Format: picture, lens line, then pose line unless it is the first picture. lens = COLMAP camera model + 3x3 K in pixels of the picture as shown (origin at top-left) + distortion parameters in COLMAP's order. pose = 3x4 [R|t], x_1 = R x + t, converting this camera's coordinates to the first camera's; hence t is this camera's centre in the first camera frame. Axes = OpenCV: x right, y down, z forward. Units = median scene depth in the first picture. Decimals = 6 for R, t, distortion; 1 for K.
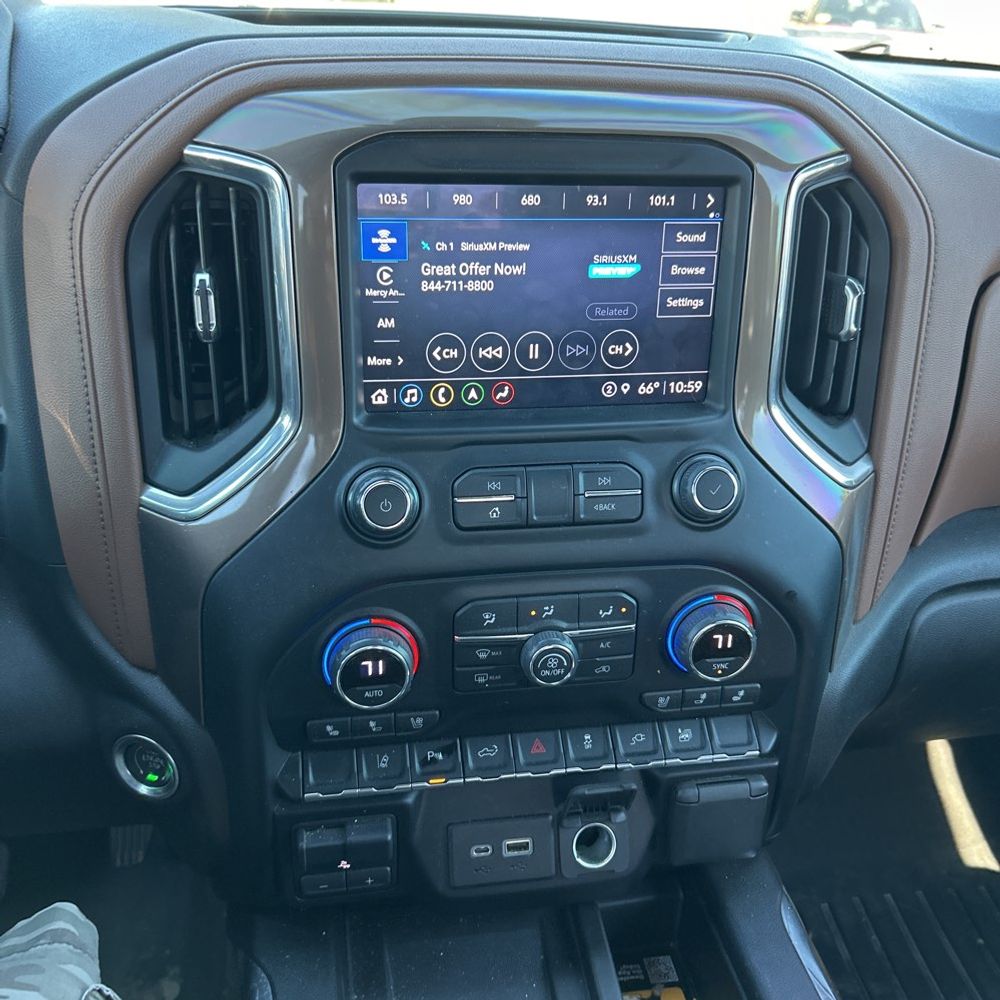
lens RADIAL K [[1007.4, 0, 501.7], [0, 1007.4, 508.3], [0, 0, 1]] dist [0.017344, 0.000000]
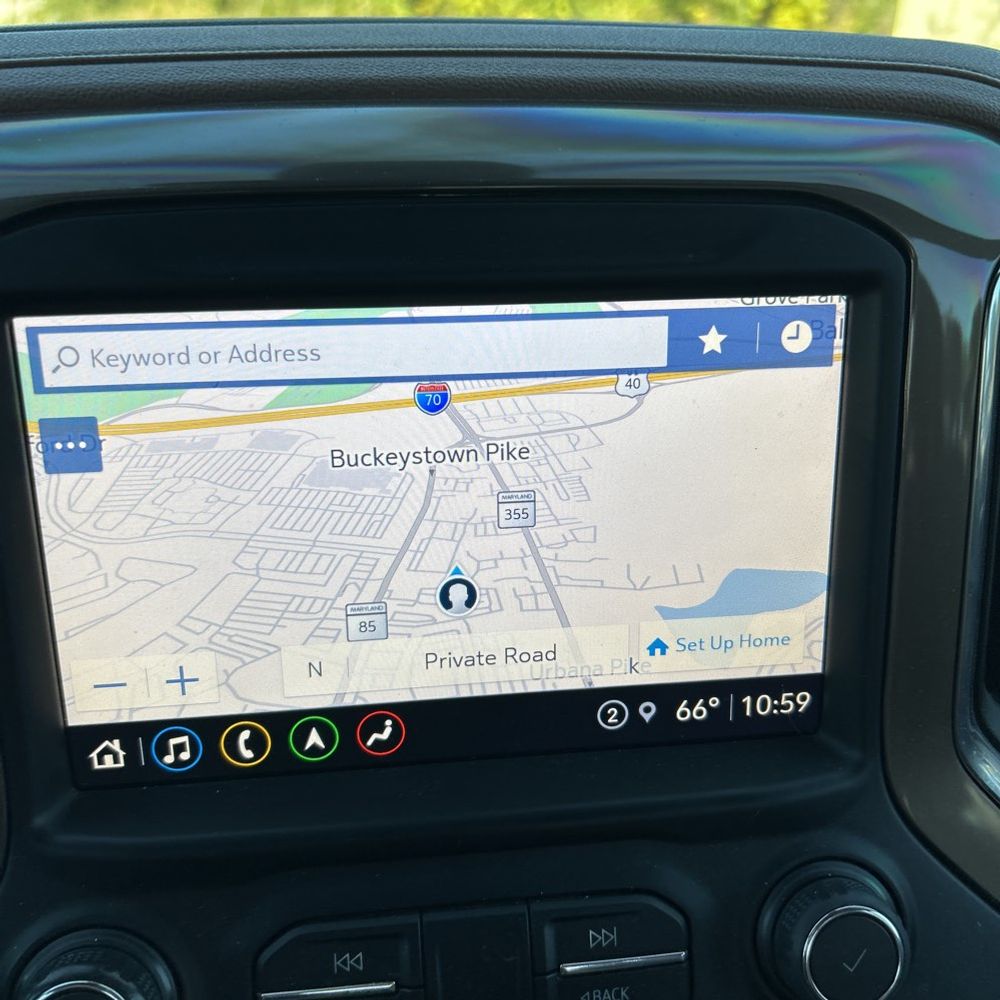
lens RADIAL K [[1036.3, 0, 500.4], [0, 1036.3, 489.5], [0, 0, 1]] dist [-0.011252, 0.000000]
pose [[0.997803, -0.018473, -0.063625, 0.089013], [0.010283, 0.991884, -0.126732, -0.165163], [0.065450, 0.125799, 0.989894, 0.514123]]
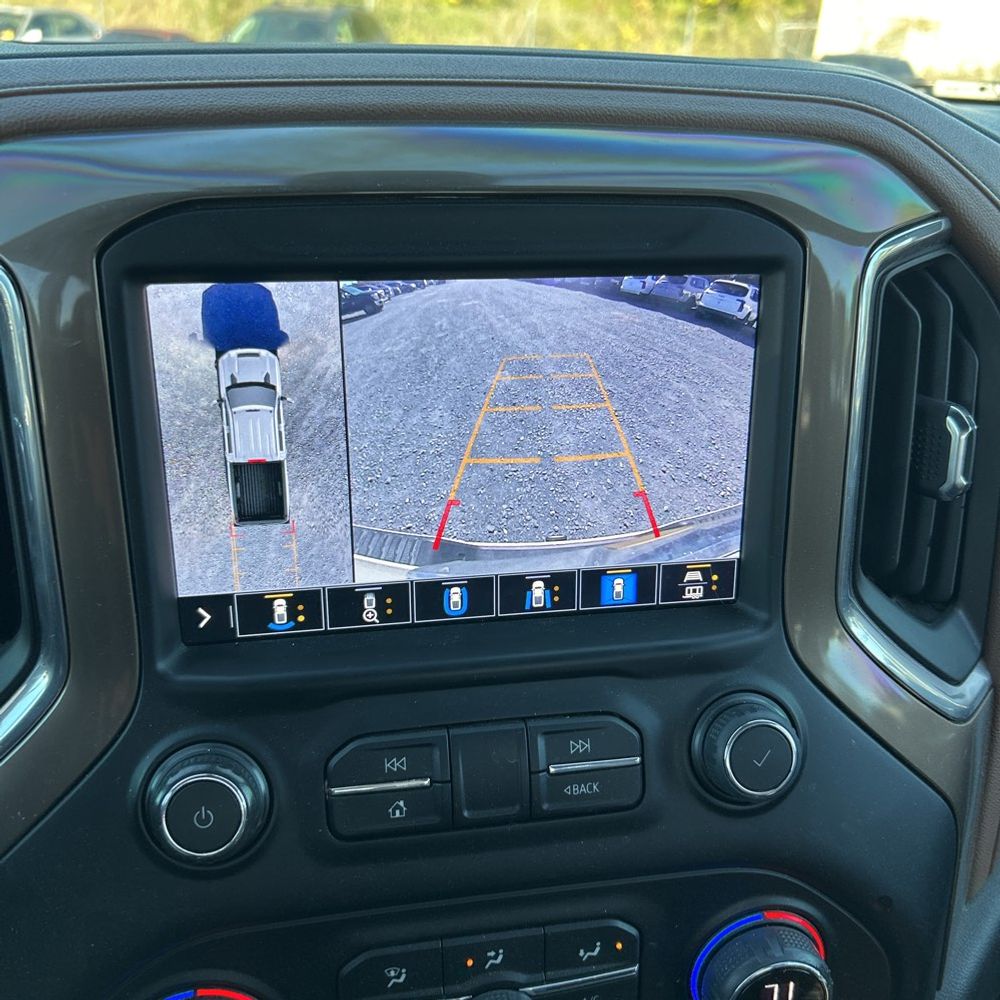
lens RADIAL K [[1007.4, 0, 494.4], [0, 1007.4, 502.1], [0, 0, 1]] dist [0.017344, 0.000000]
pose [[0.999777, -0.020031, -0.006721, 0.056884], [0.019403, 0.996351, -0.083113, -0.123598], [0.008361, 0.082964, 0.996517, 0.375721]]
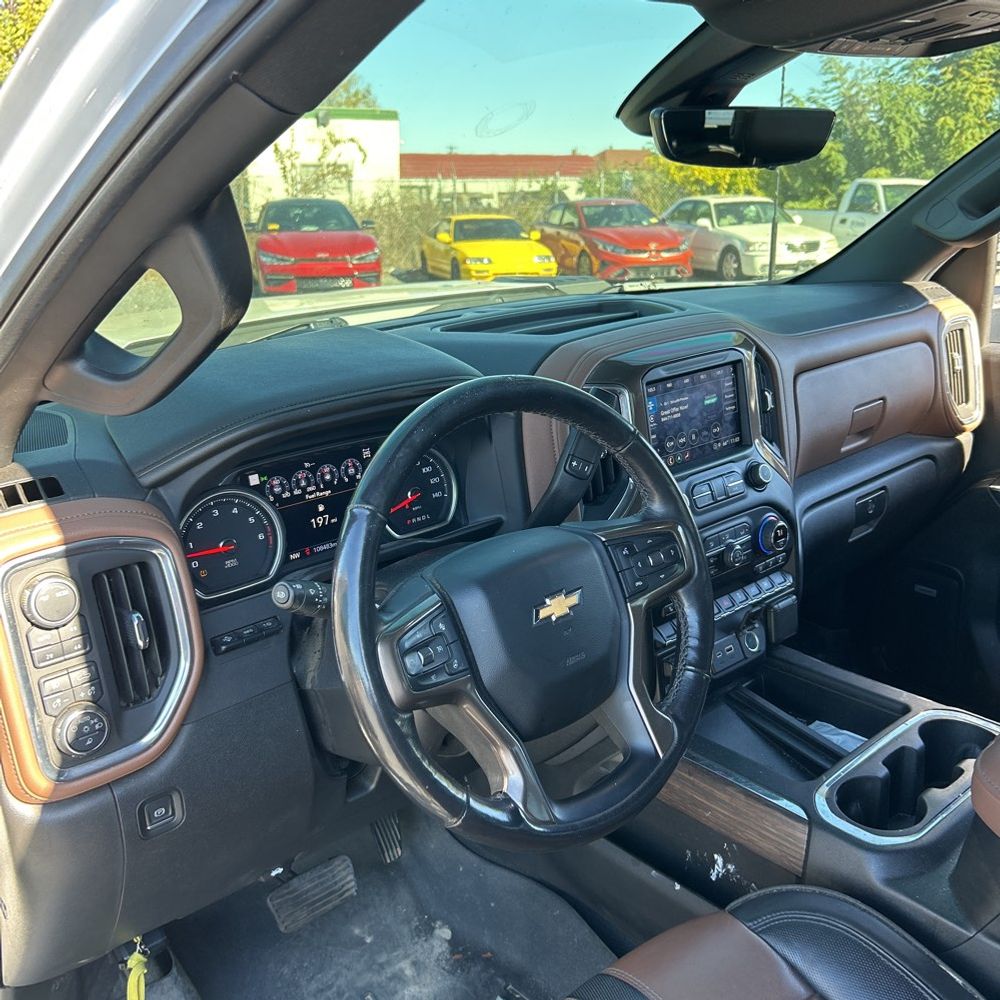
lens RADIAL K [[1007.4, 0, 503.9], [0, 1007.4, 494.1], [0, 0, 1]] dist [0.017344, 0.000000]
pose [[0.860713, -0.230365, 0.453988, -1.551061], [0.311891, 0.943423, -0.112596, 0.115081], [-0.402364, 0.238507, 0.883865, -1.005291]]
